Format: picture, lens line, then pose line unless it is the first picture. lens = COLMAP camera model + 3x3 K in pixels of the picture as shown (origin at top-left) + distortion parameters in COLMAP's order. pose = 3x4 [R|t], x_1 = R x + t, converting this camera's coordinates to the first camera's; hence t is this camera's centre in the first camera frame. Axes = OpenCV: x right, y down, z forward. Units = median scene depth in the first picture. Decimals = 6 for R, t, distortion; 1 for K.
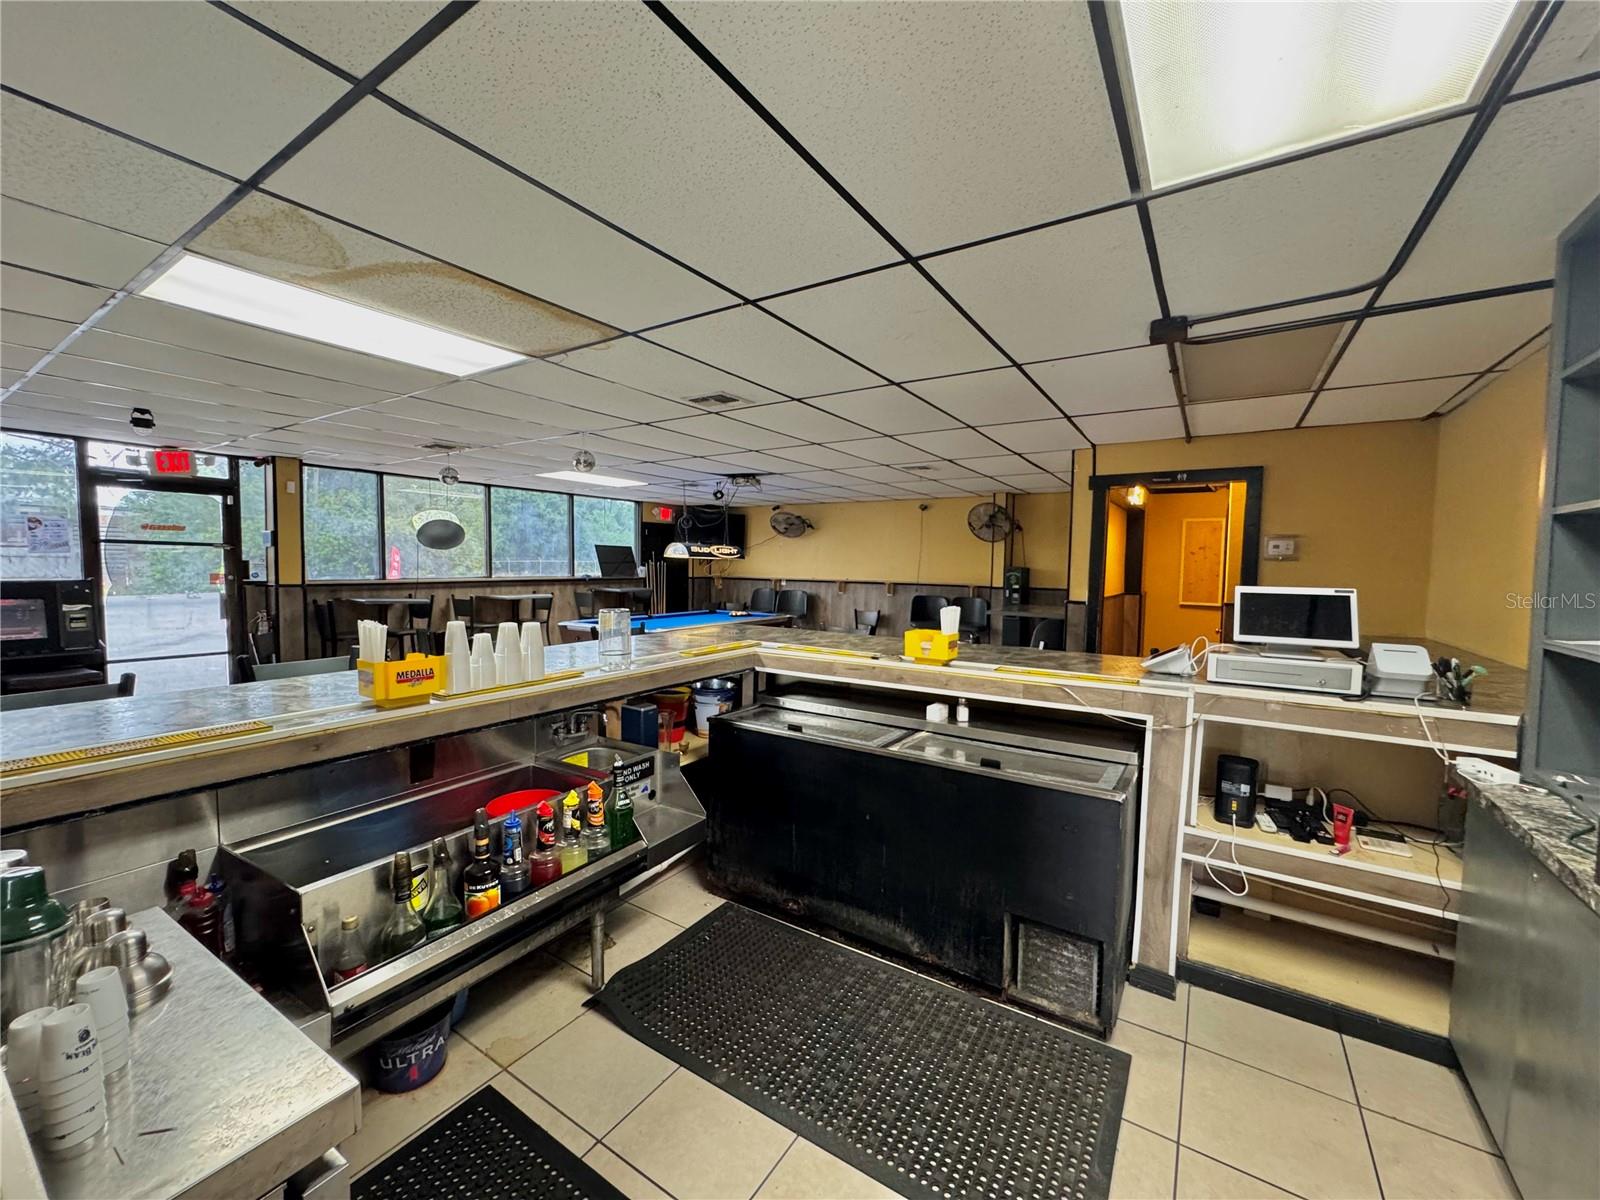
lens RADIAL K [[639.4, 0, 800.0], [0, 639.4, 600.0], [0, 0, 1]] dist [-0.000879, 0.000118]
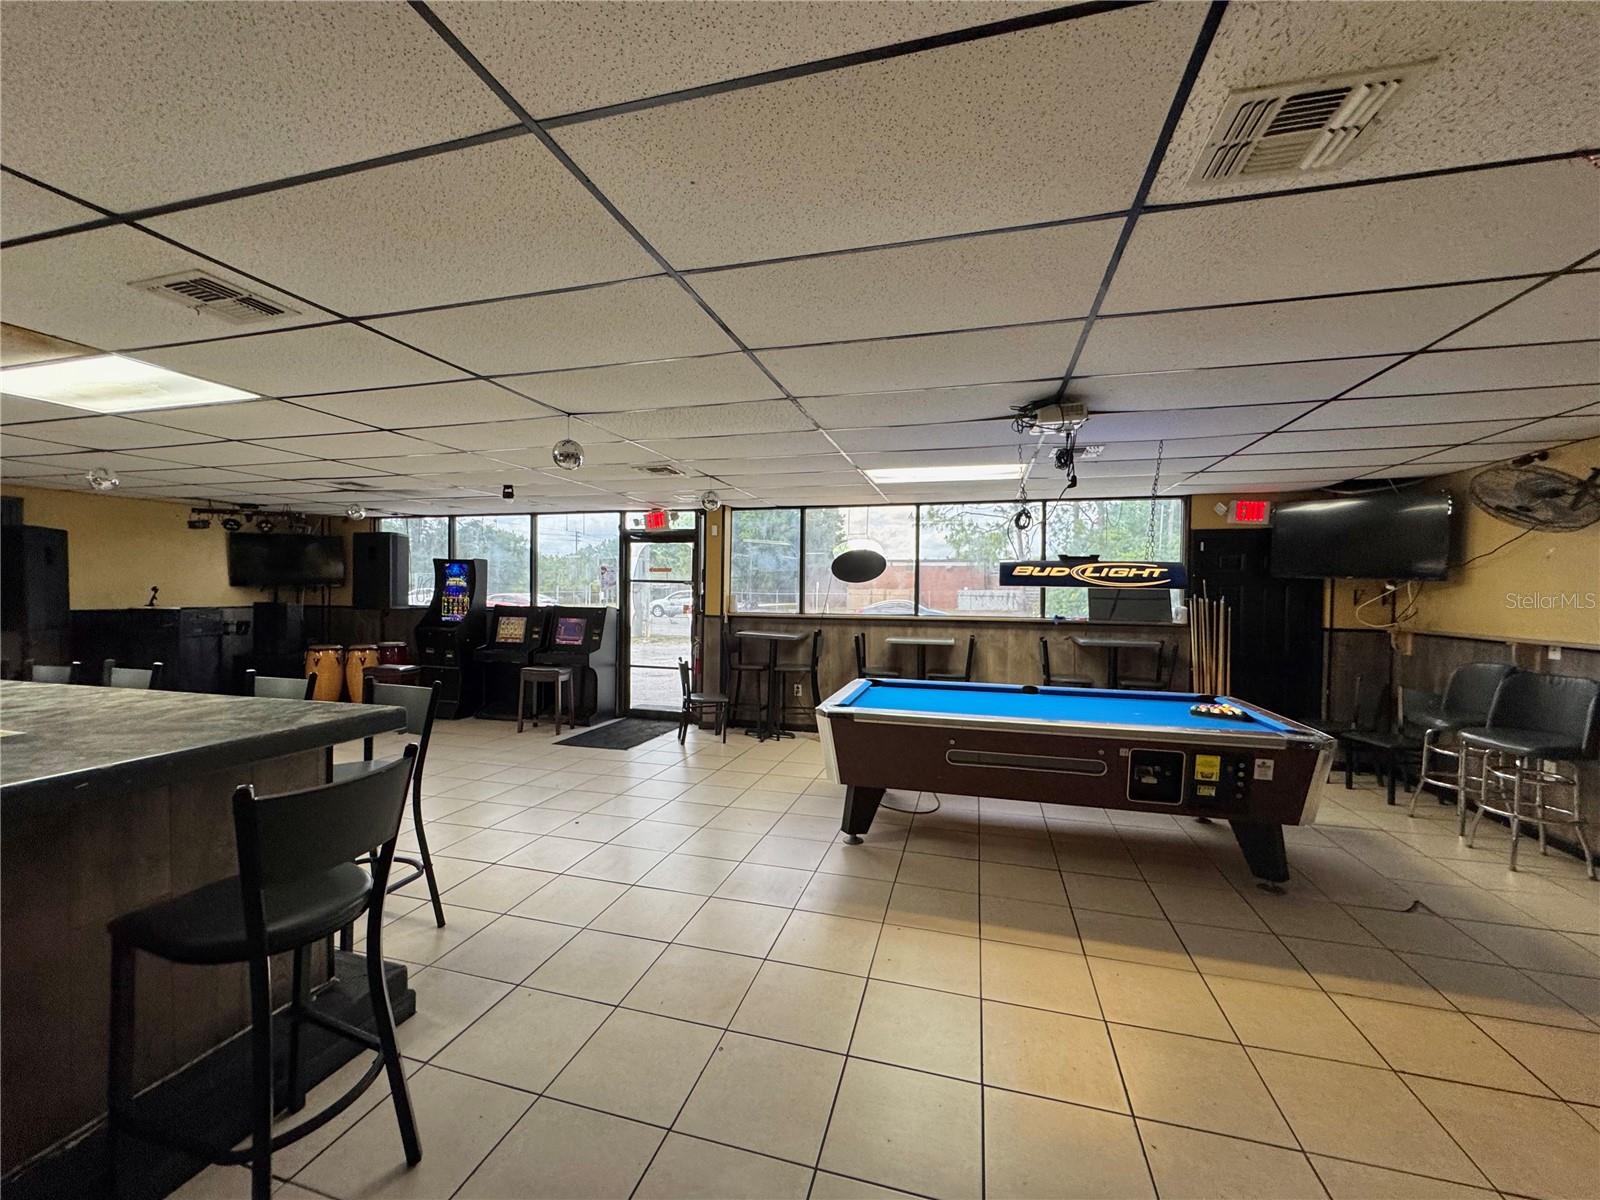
lens RADIAL K [[639.4, 0, 800.0], [0, 639.4, 600.0], [0, 0, 1]] dist [-0.000879, 0.000118]
pose [[0.302348, 0.003622, -0.953191, 0.254342], [-0.062513, 0.997915, -0.016037, -0.032392], [0.951145, 0.064436, 0.301944, 0.603777]]
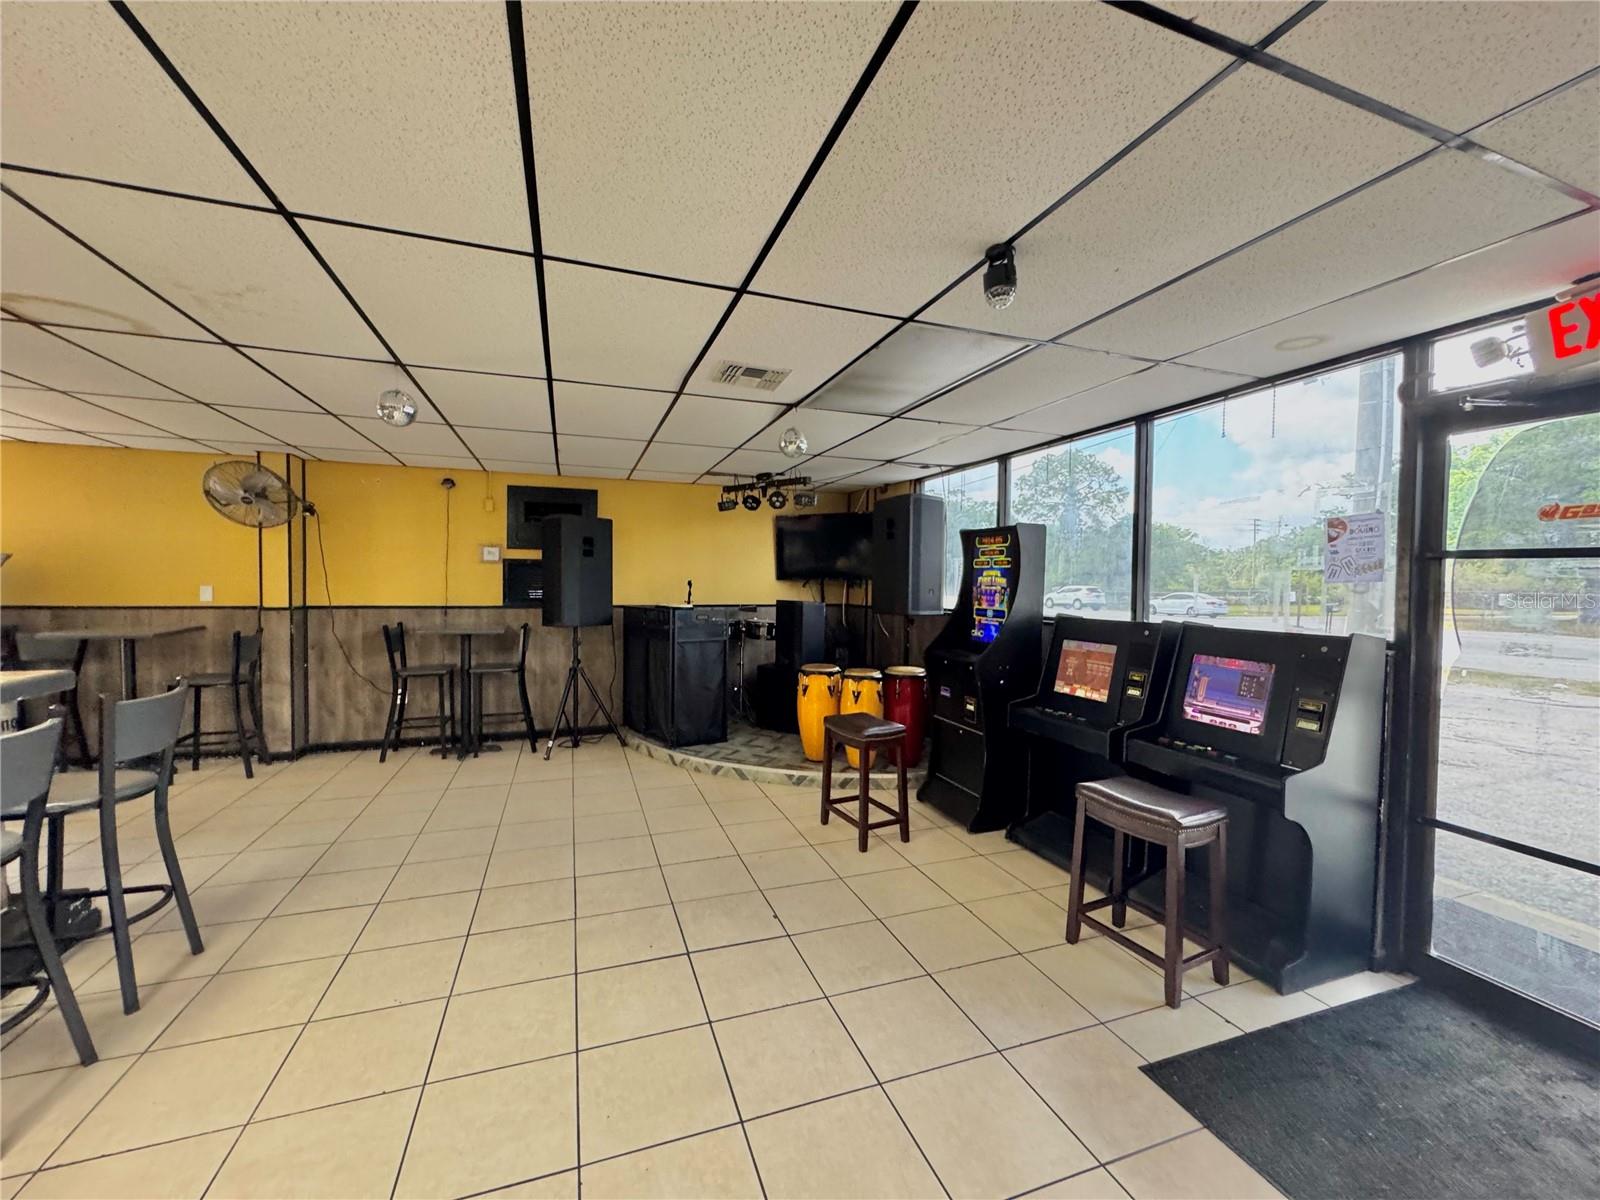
lens RADIAL K [[639.4, 0, 800.0], [0, 639.4, 600.0], [0, 0, 1]] dist [-0.000879, 0.000118]
pose [[-0.601806, 0.001970, -0.798640, -0.295696], [-0.066614, 0.996389, 0.052653, -0.035080], [0.795860, 0.084887, -0.599501, 0.590293]]
